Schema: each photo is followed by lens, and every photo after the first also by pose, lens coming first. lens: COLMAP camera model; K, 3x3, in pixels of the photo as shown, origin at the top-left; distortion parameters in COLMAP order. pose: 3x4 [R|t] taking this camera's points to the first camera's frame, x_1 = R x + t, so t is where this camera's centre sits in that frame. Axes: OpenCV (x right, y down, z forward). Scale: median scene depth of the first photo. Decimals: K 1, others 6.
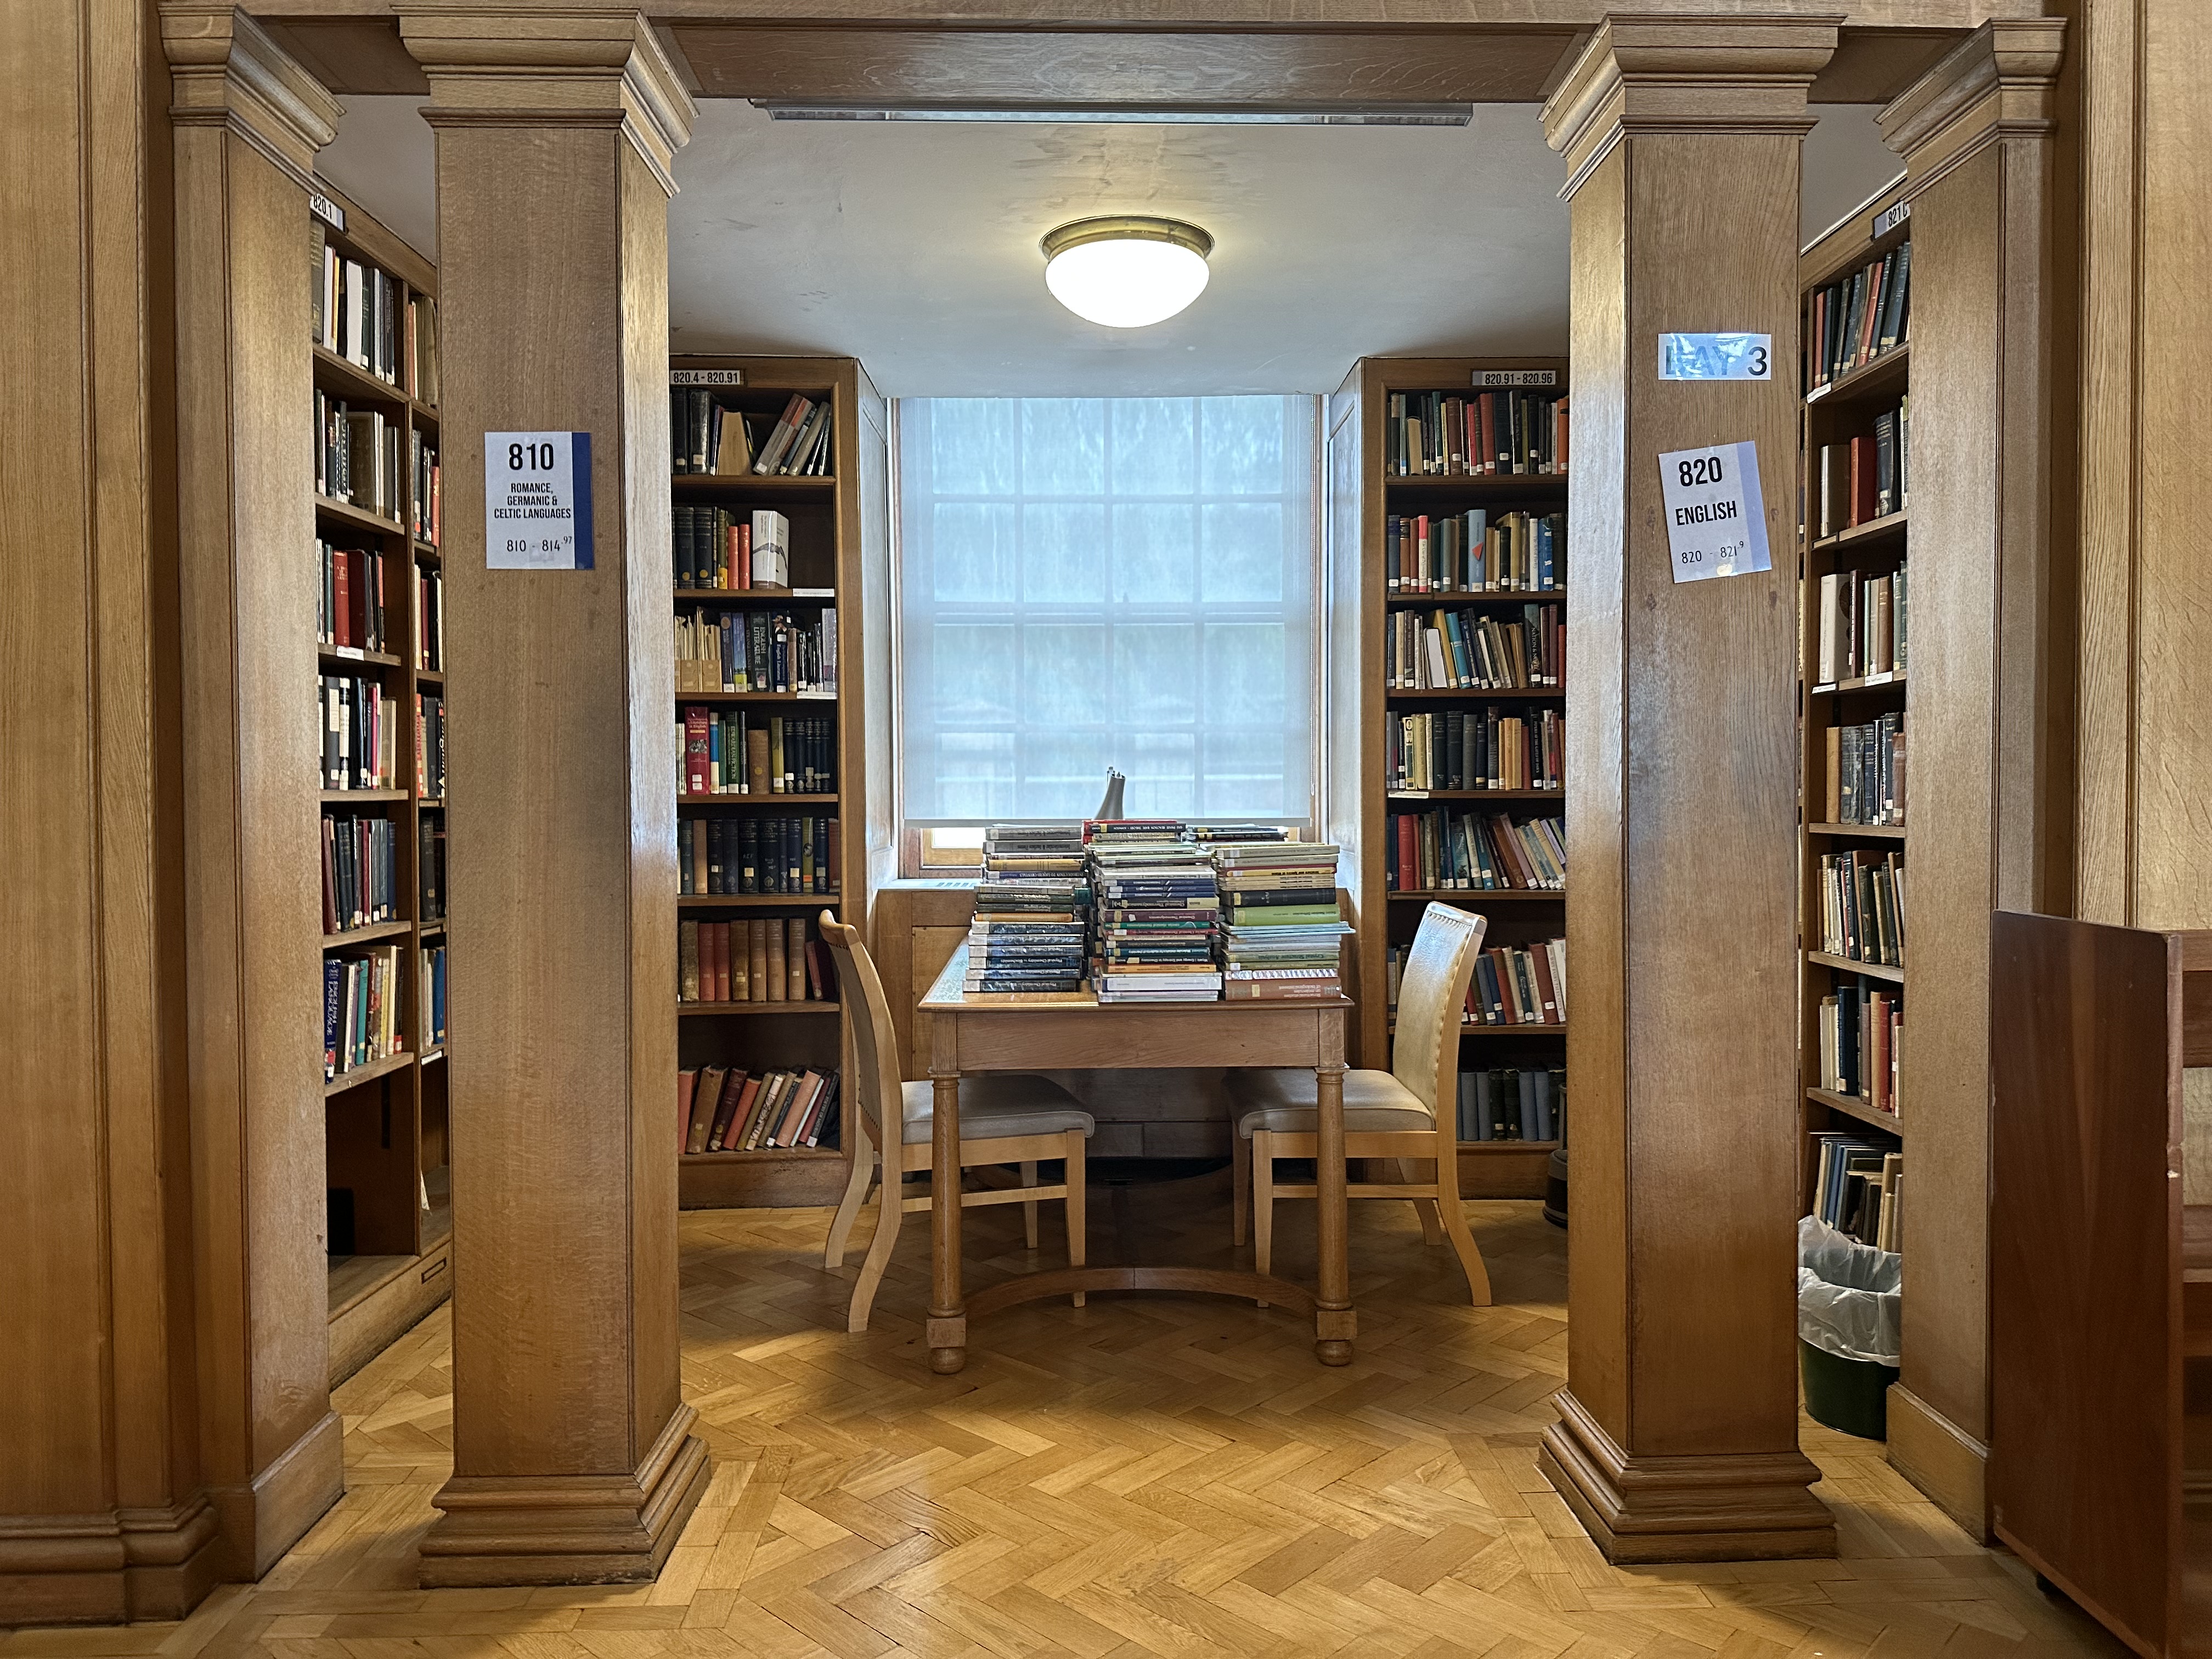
lens RADIAL K [[1561.1, 0, 1106.0], [0, 1561.1, 829.5], [0, 0, 1]] dist [0.086133, -0.110476]
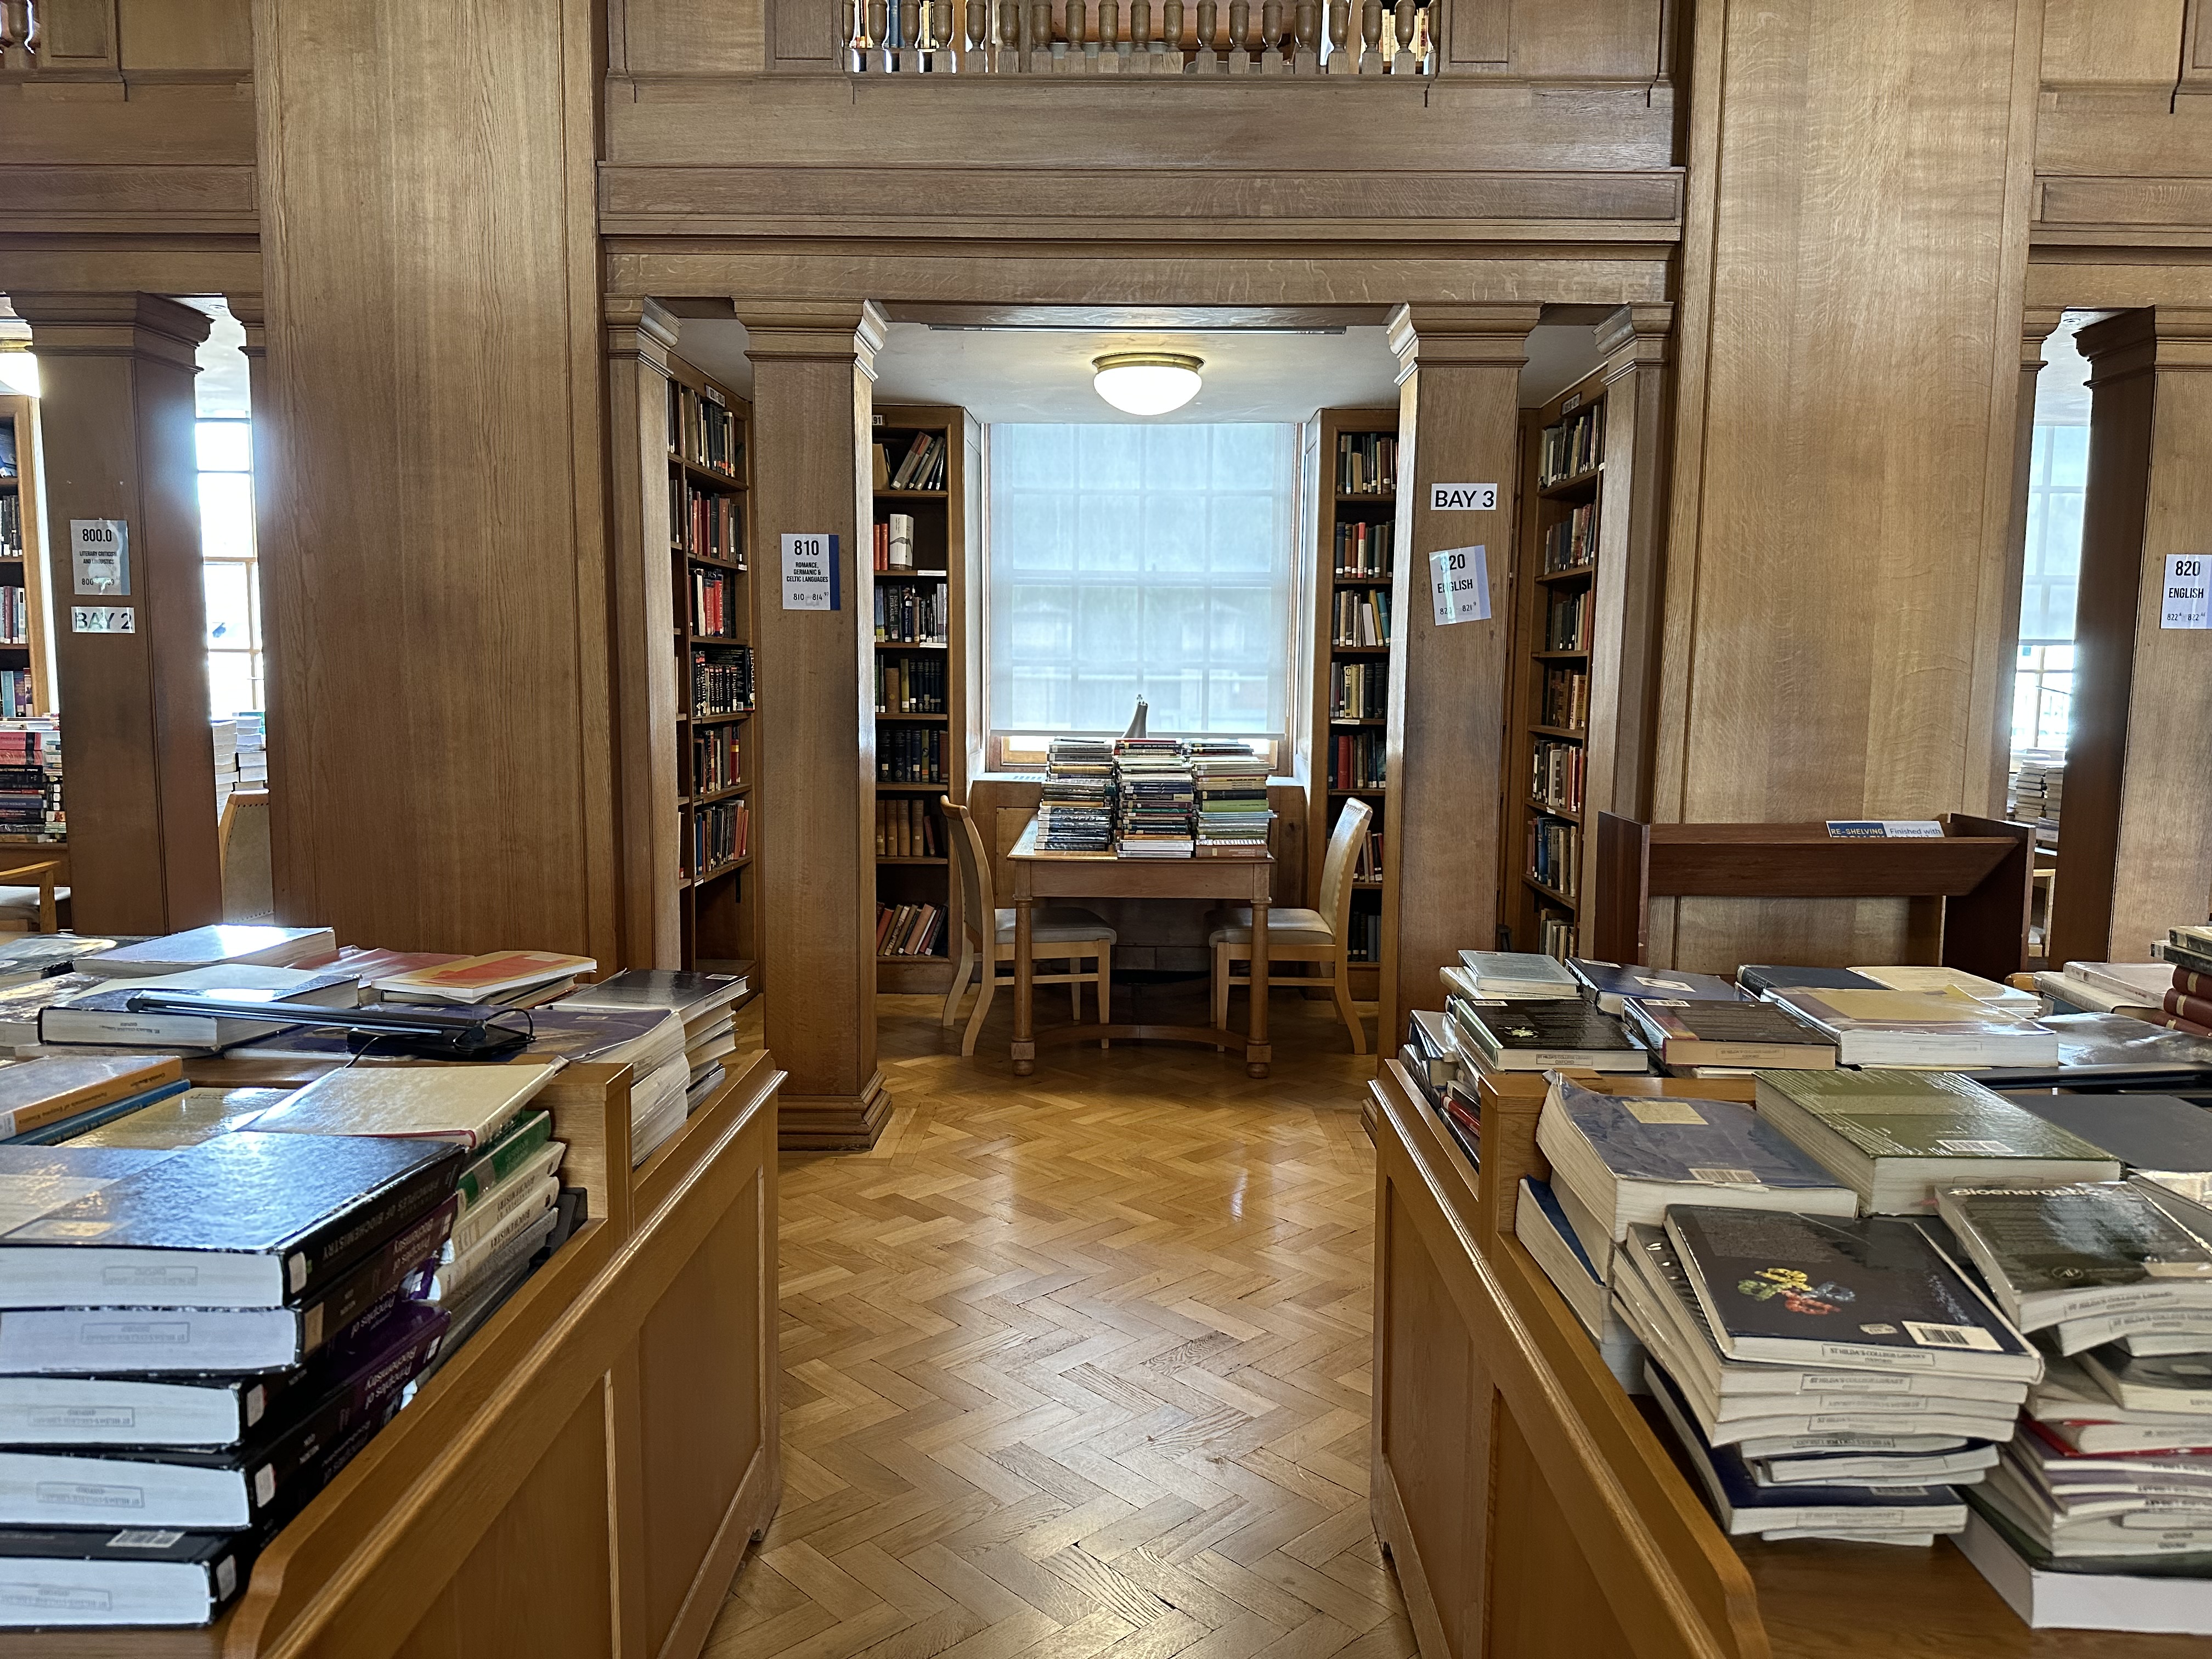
lens RADIAL K [[1636.8, 0, 1112.9], [0, 1636.8, 884.8], [0, 0, 1]] dist [0.086426, -0.129246]
pose [[0.999186, 0.021795, -0.033939, 0.044165], [-0.017959, 0.993828, 0.109471, -0.042622], [0.036116, -0.108772, 0.993410, -0.631608]]
